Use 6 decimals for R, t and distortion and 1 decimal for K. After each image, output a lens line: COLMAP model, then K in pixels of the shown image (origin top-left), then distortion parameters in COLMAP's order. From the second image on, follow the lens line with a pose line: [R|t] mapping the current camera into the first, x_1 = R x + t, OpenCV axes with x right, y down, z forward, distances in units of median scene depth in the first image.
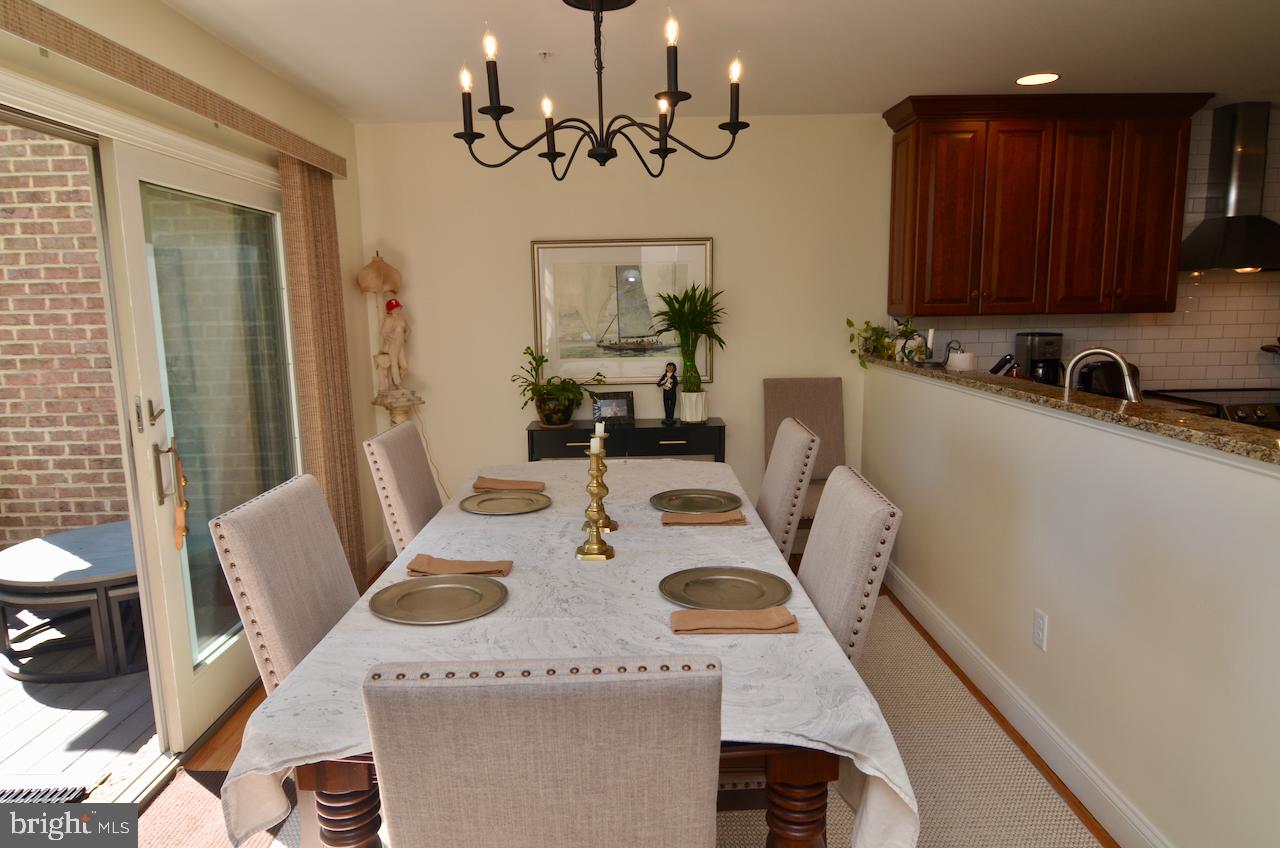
lens RADIAL K [[790.1, 0, 636.2], [0, 790.1, 453.2], [0, 0, 1]] dist [-0.006744, -0.003696]
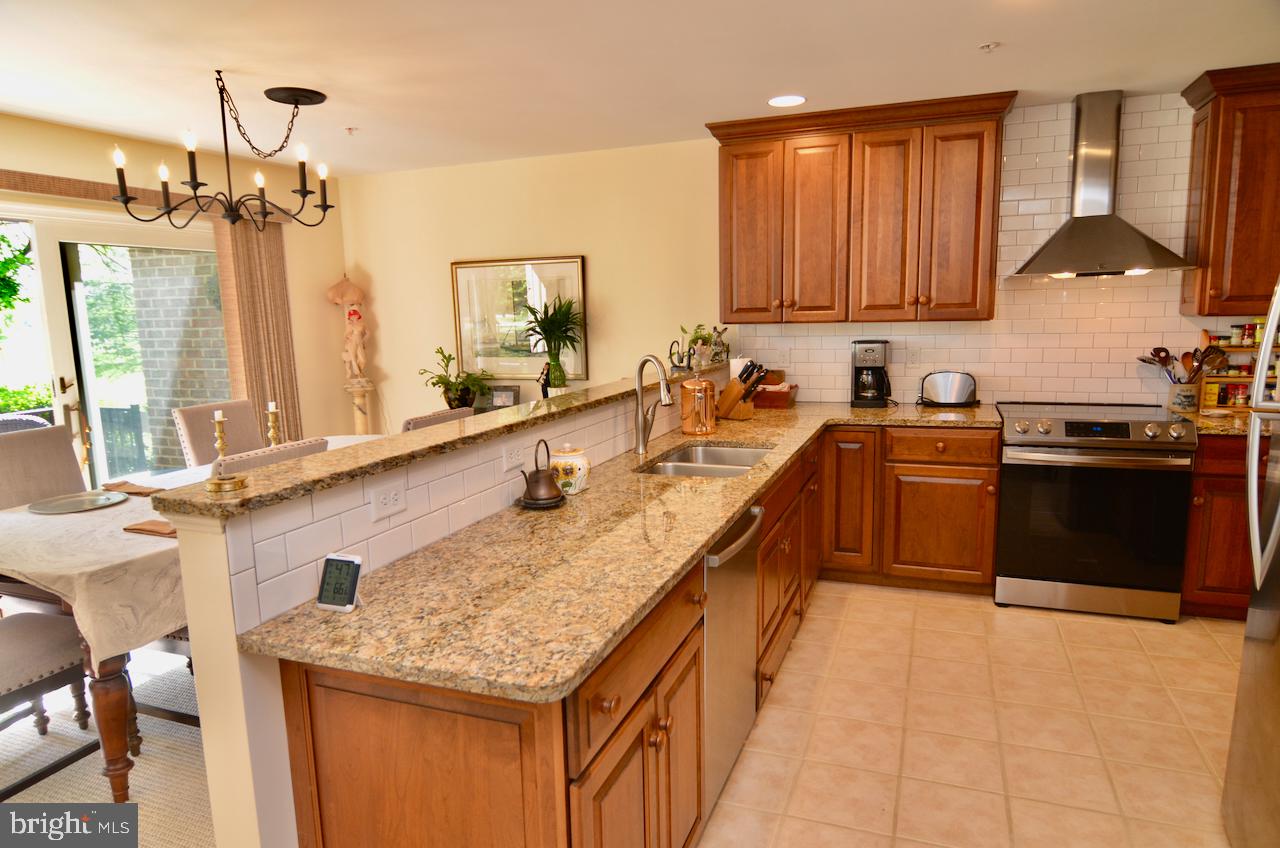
lens RADIAL K [[769.8, 0, 640.0], [0, 769.8, 424.0], [0, 0, 1]] dist [-0.004051, -0.015887]
pose [[0.934193, 0.049101, -0.353373, 0.586531], [-0.060960, 0.997887, -0.022502, -0.004974], [0.351522, 0.042562, 0.935212, -0.021433]]
